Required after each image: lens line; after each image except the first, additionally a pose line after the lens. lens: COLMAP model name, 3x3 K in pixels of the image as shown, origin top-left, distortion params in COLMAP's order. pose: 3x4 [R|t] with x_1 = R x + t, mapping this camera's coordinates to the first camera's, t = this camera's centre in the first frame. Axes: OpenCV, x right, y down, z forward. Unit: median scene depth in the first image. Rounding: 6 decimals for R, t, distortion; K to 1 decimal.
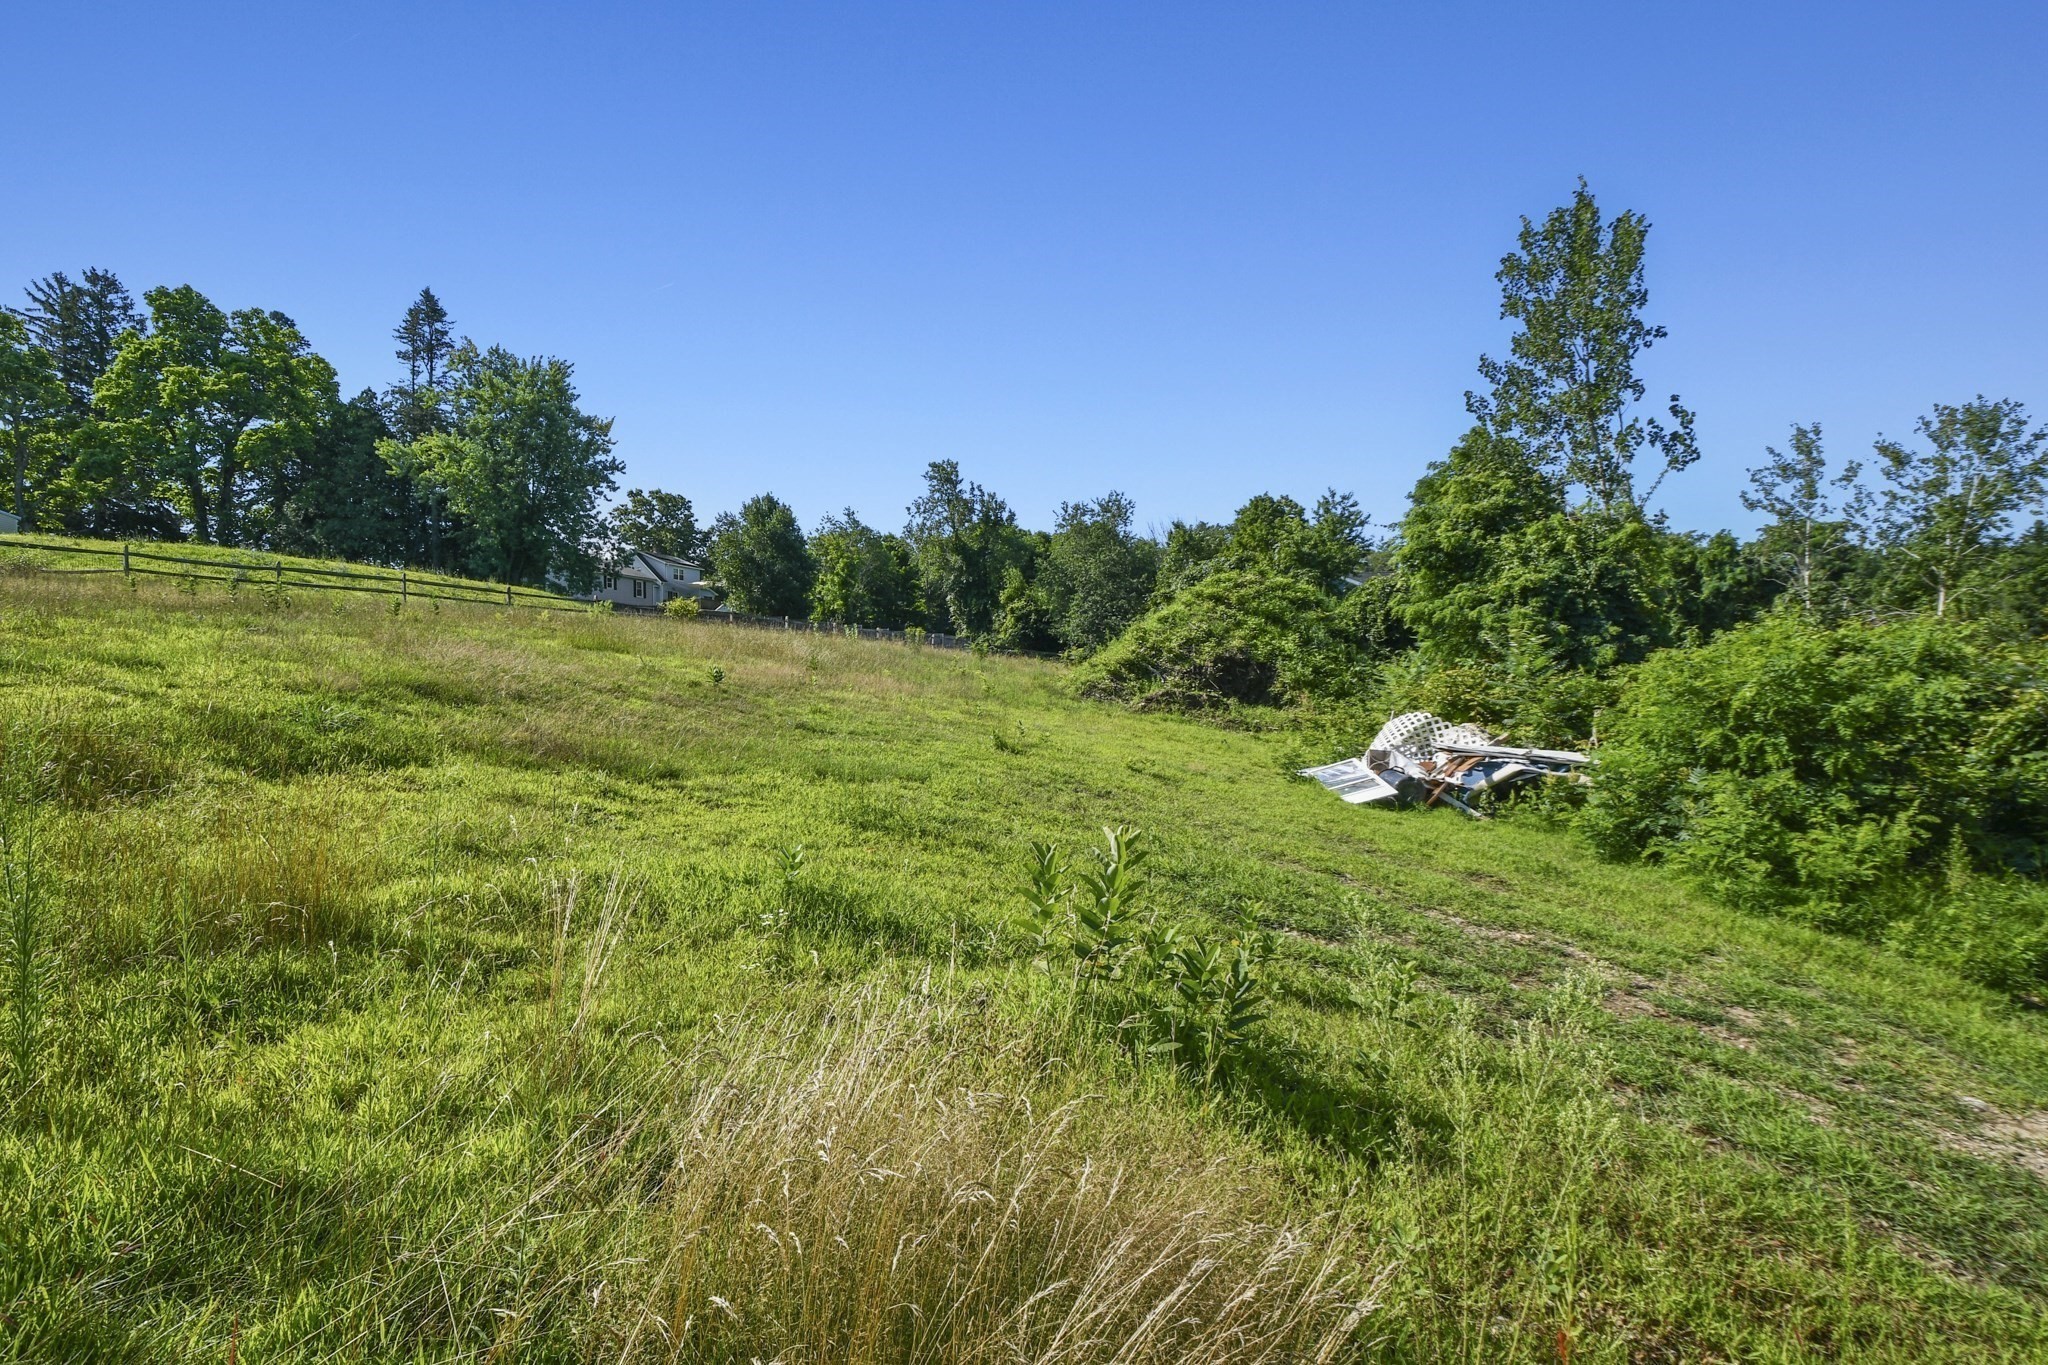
lens RADIAL K [[956.1, 0, 1024.0], [0, 956.1, 682.5], [0, 0, 1]] dist [0.028521, -0.000032]
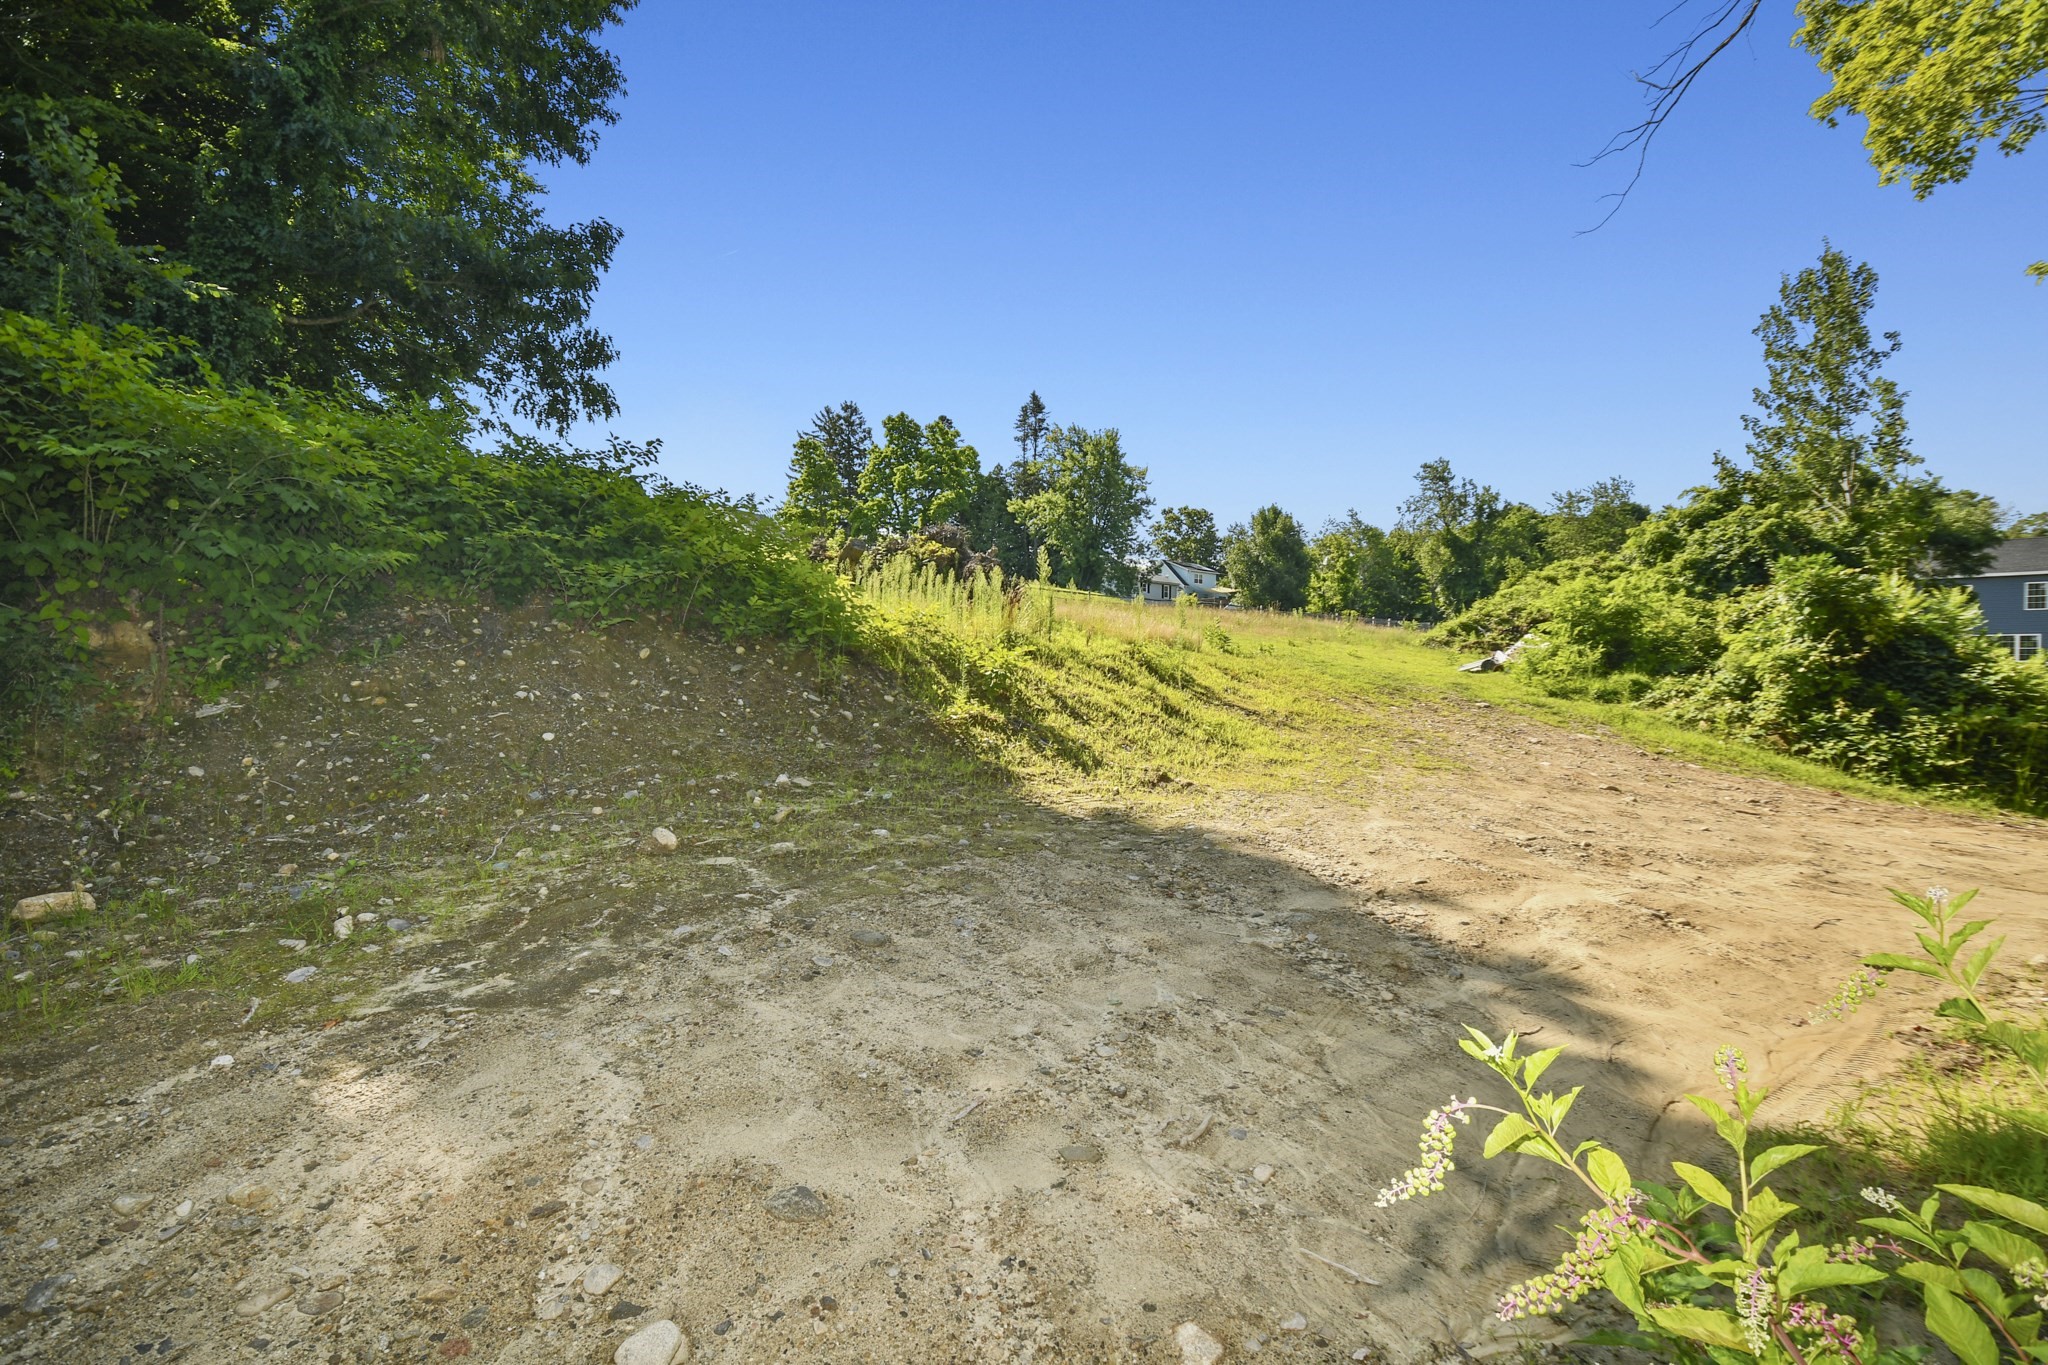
lens RADIAL K [[889.3, 0, 1024.0], [0, 889.3, 682.5], [0, 0, 1]] dist [-0.051819, -0.000106]
pose [[0.855872, 0.012848, -0.517029, 0.048992], [-0.008477, 0.999906, 0.010815, 0.012617], [0.517119, -0.004873, 0.855900, -0.108096]]
